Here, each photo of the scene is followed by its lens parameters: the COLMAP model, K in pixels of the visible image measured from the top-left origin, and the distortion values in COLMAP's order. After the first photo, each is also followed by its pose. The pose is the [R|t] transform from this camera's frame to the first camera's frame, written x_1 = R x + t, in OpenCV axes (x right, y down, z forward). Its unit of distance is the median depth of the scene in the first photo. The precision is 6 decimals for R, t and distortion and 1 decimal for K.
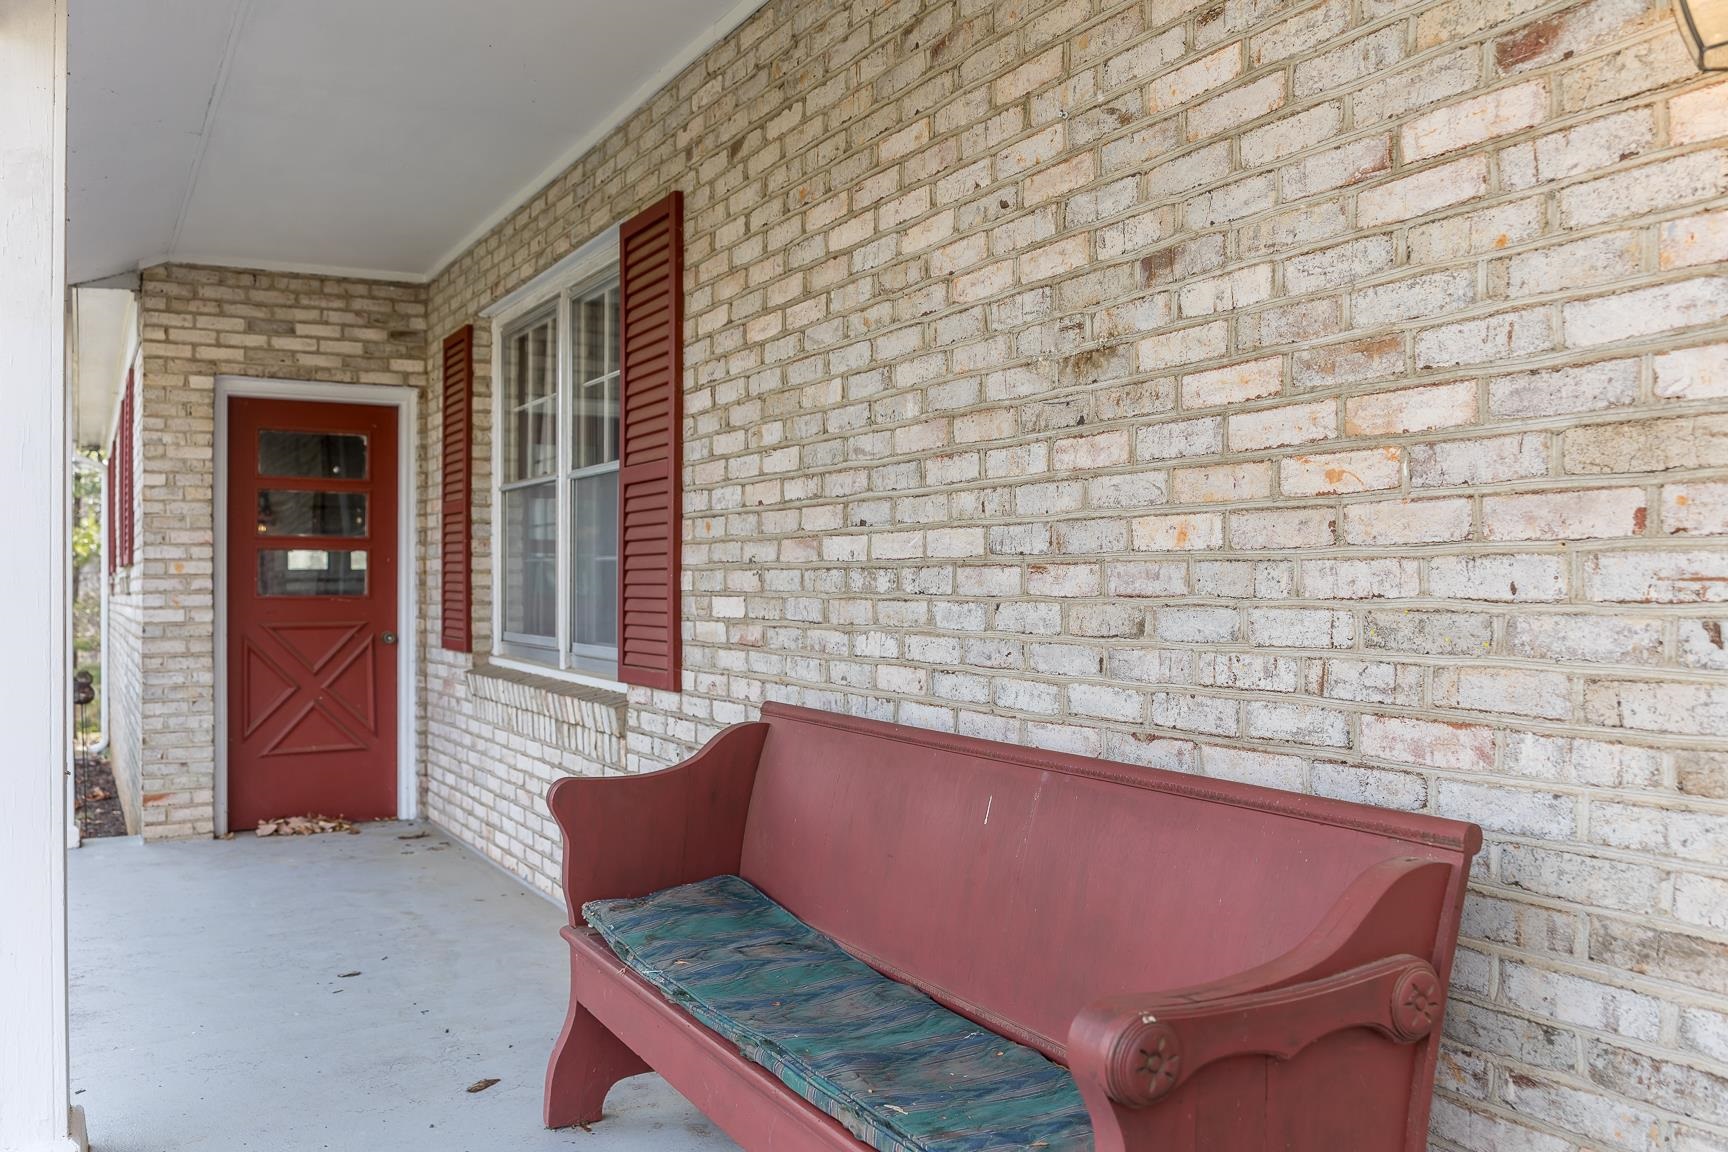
lens RADIAL K [[1414.2, 0, 858.3], [0, 1414.2, 581.6], [0, 0, 1]] dist [-0.054580, 0.032209]
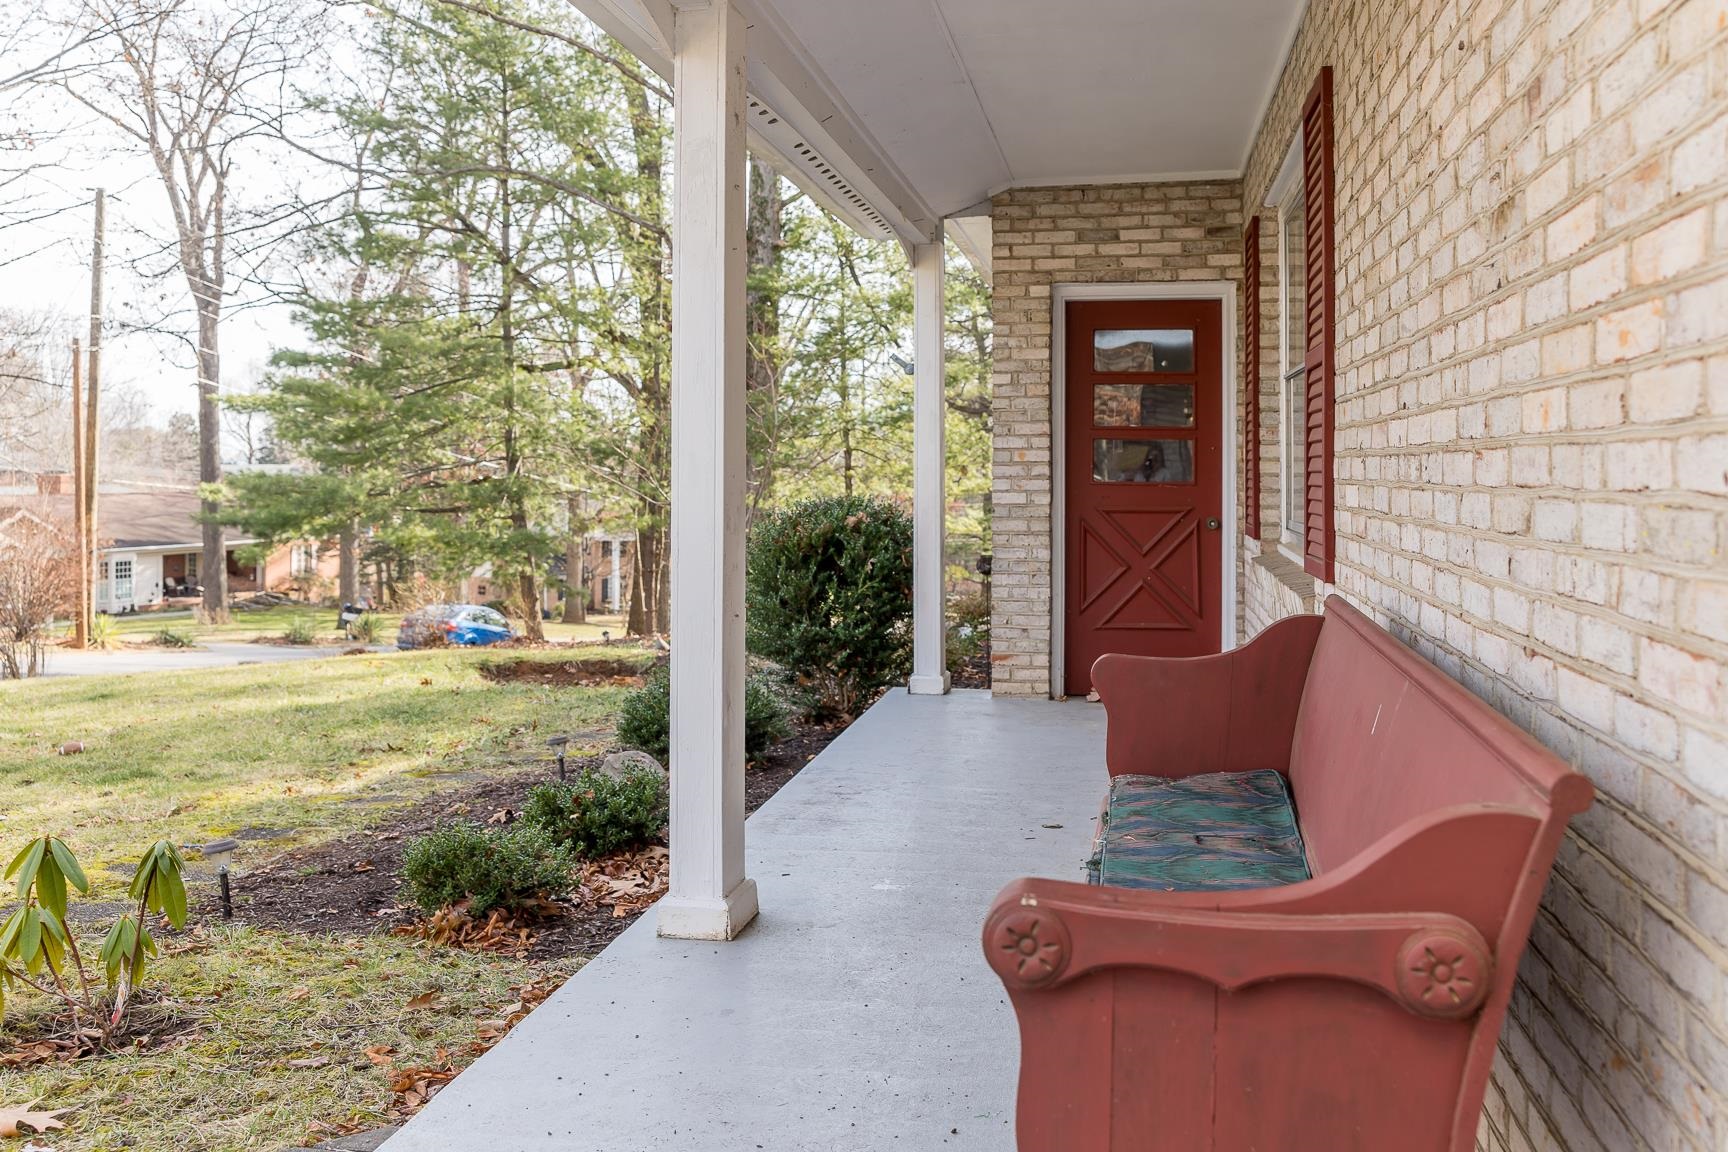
lens RADIAL K [[1414.2, 0, 805.3], [0, 1414.2, 445.7], [0, 0, 1]] dist [-0.054580, 0.032209]
pose [[0.751571, -0.005679, -0.659627, 0.136256], [-0.006041, 0.999862, -0.015491, 0.000507], [0.659624, 0.015628, 0.751433, 0.024817]]
